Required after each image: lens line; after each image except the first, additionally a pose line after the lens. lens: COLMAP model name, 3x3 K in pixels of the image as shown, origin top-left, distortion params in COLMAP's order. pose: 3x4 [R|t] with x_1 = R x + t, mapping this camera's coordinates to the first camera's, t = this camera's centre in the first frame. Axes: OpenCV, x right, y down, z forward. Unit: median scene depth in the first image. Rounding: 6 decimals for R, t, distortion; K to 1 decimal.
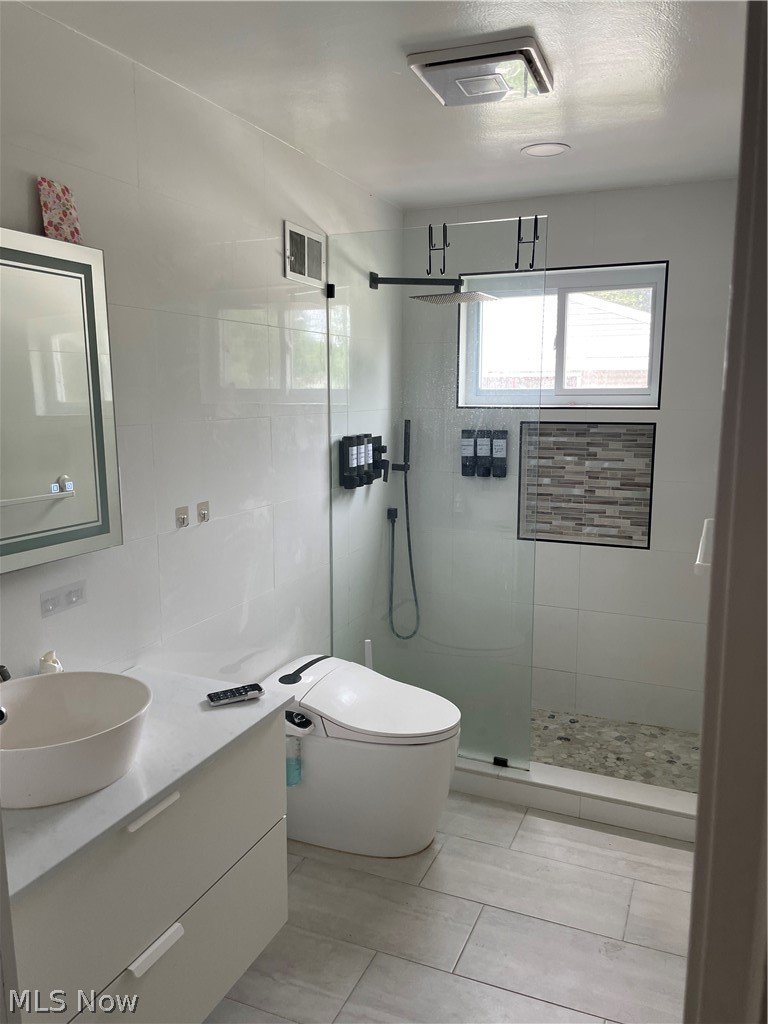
lens RADIAL K [[784.1, 0, 383.0], [0, 784.1, 509.0], [0, 0, 1]] dist [0.037831, -0.067850]
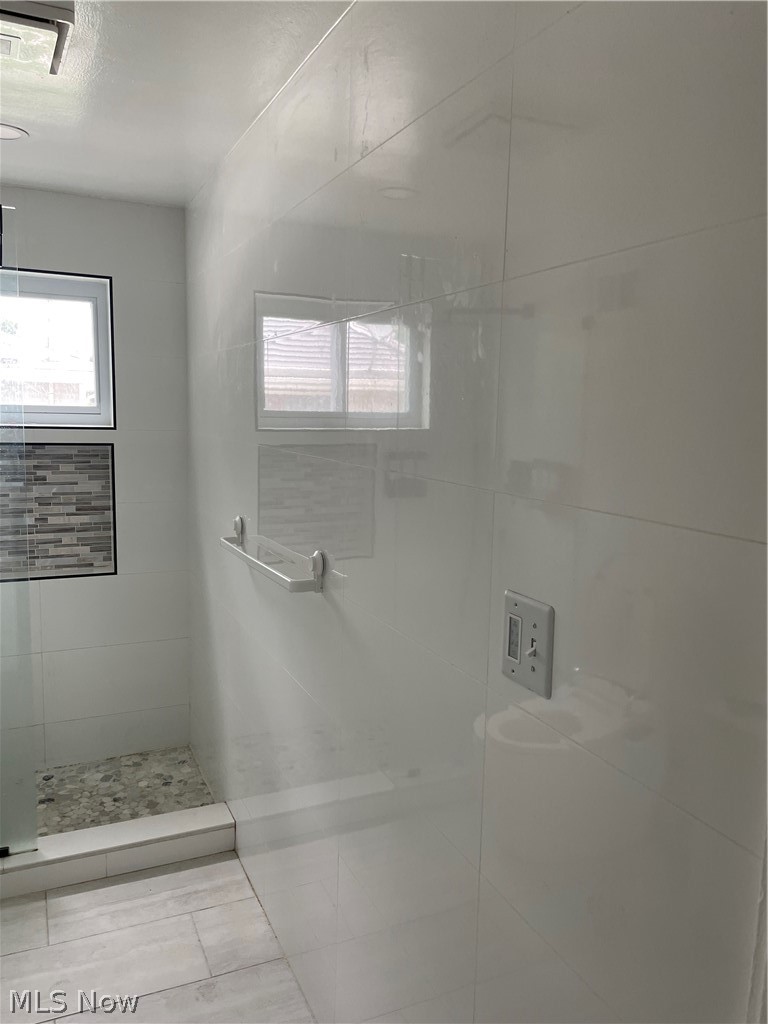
lens RADIAL K [[784.1, 0, 386.5], [0, 784.1, 511.7], [0, 0, 1]] dist [0.037831, -0.067850]
pose [[0.652391, -0.080073, 0.753640, -0.163591], [0.090639, 0.995509, 0.027310, -0.021097], [-0.752443, 0.050492, 0.656719, 0.114540]]
